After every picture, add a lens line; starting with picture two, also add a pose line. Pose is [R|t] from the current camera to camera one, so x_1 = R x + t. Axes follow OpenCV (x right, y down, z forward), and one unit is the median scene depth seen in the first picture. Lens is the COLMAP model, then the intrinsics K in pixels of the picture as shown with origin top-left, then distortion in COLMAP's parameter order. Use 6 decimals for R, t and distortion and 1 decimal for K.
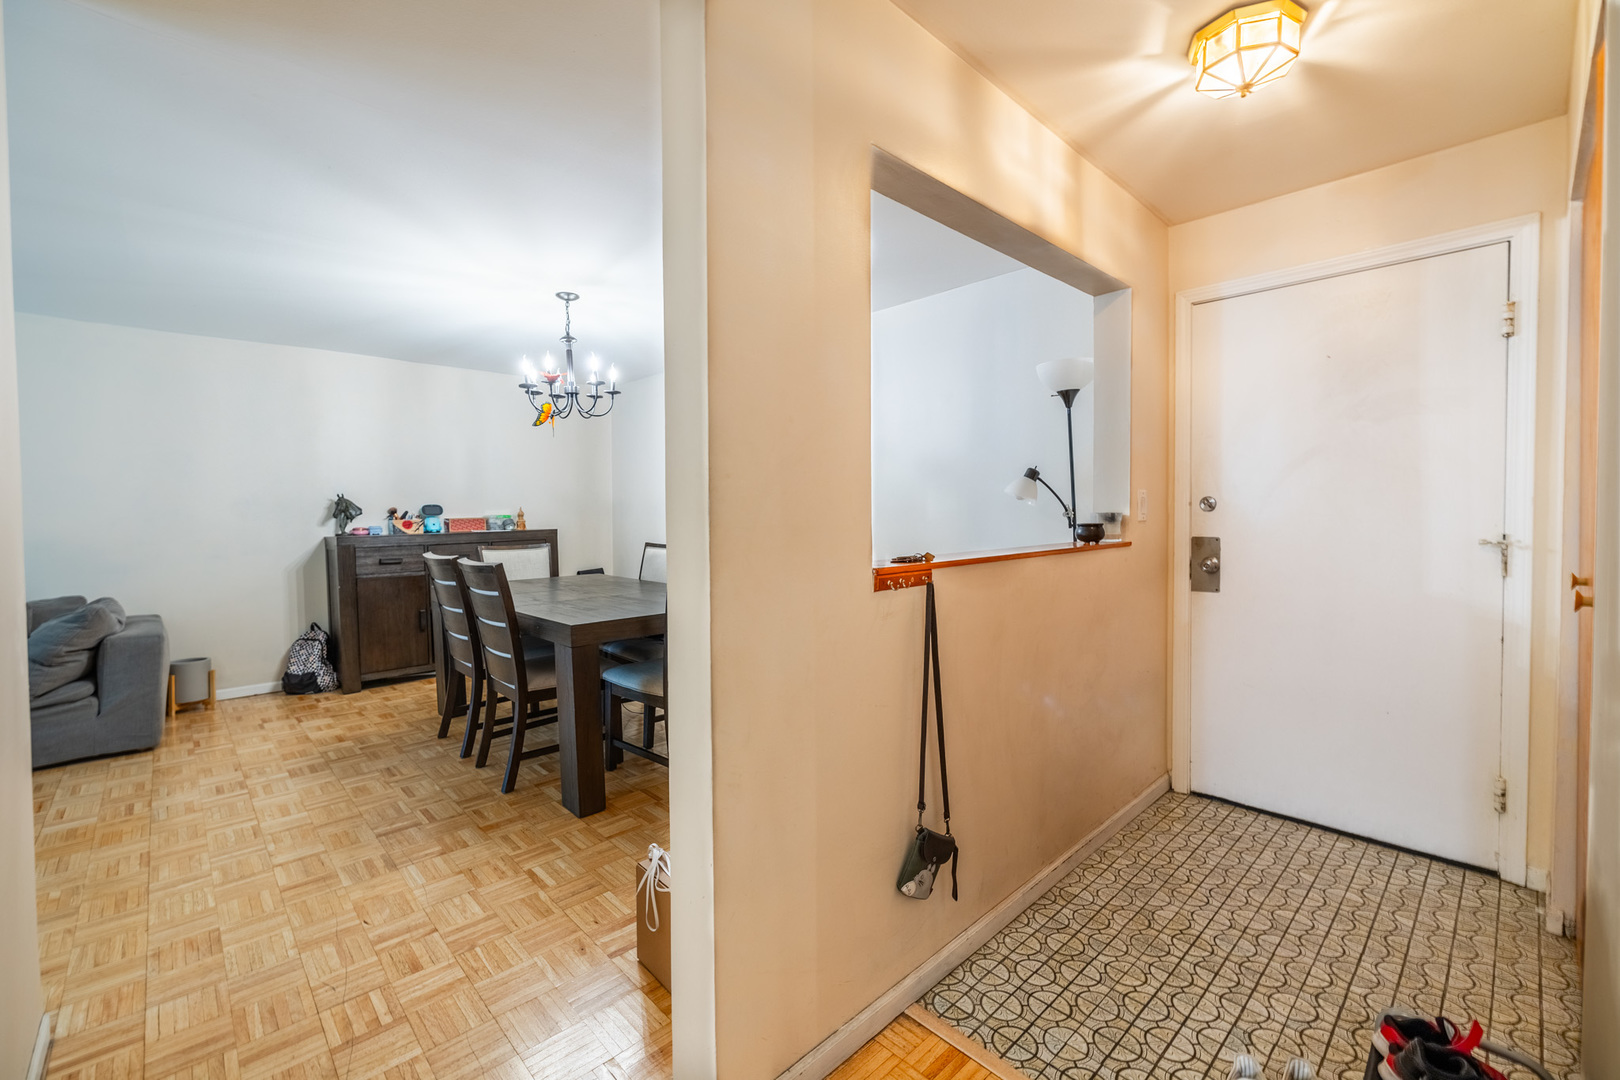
lens RADIAL K [[680.4, 0, 806.5], [0, 680.4, 527.2], [0, 0, 1]] dist [-0.000223, 0.000347]
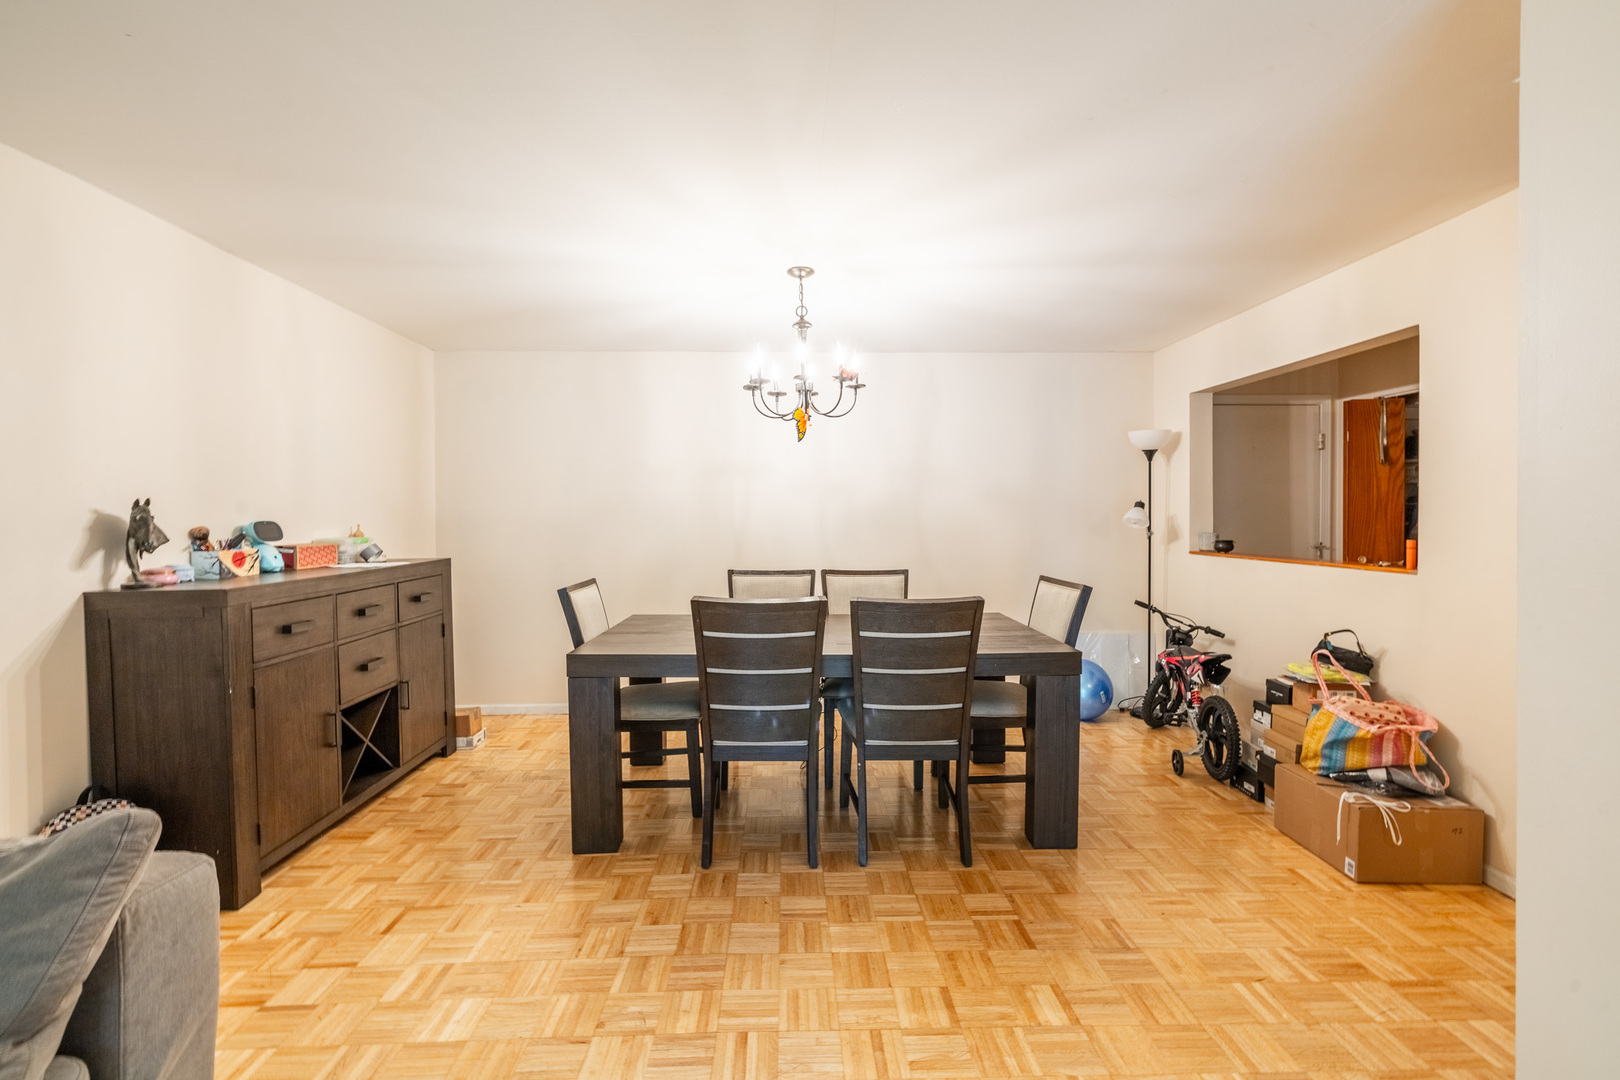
lens RADIAL K [[680.4, 0, 806.5], [0, 680.4, 527.2], [0, 0, 1]] dist [-0.000223, 0.000347]
pose [[0.665941, -0.003515, 0.745996, -0.727053], [0.015567, 0.999837, -0.009185, -0.018028], [-0.745842, 0.017730, 0.665887, 0.343362]]
